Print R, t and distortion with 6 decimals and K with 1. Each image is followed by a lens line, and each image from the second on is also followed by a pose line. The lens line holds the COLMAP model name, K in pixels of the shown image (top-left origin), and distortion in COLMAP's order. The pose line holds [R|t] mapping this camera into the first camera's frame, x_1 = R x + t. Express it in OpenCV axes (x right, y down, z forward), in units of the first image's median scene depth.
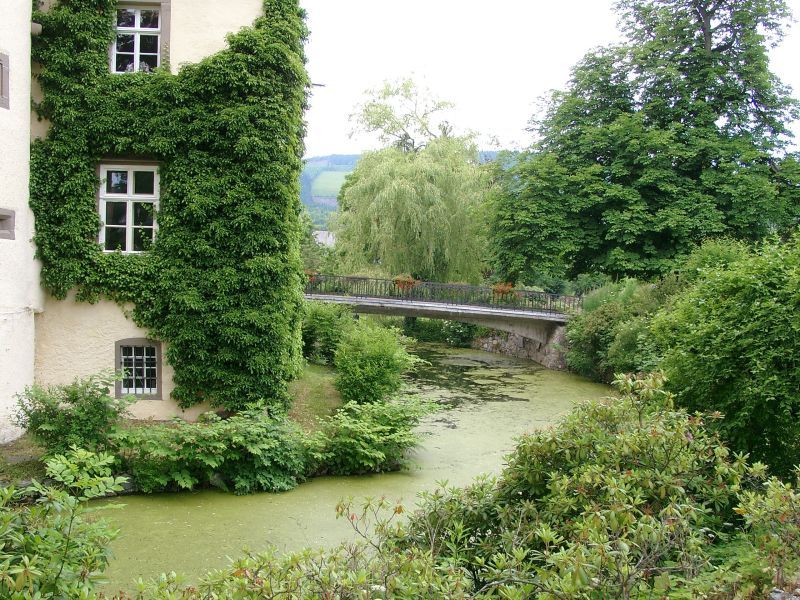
lens RADIAL K [[840.9, 0, 401.1], [0, 840.9, 326.2], [0, 0, 1]] dist [-0.189561, 0.227171]
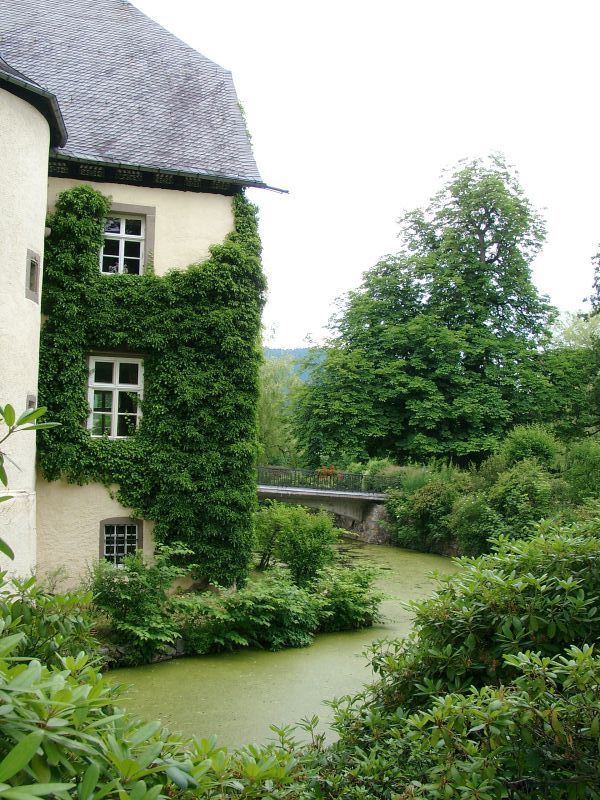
lens RADIAL K [[840.9, 0, 300.0], [0, 840.9, 400.0], [0, 0, 1]] dist [-0.189561, 0.227171]
pose [[0.969059, 0.008067, 0.246697, -0.365476], [0.024983, 0.991128, -0.130545, 0.010324], [-0.245561, 0.132669, 0.960260, -0.112949]]
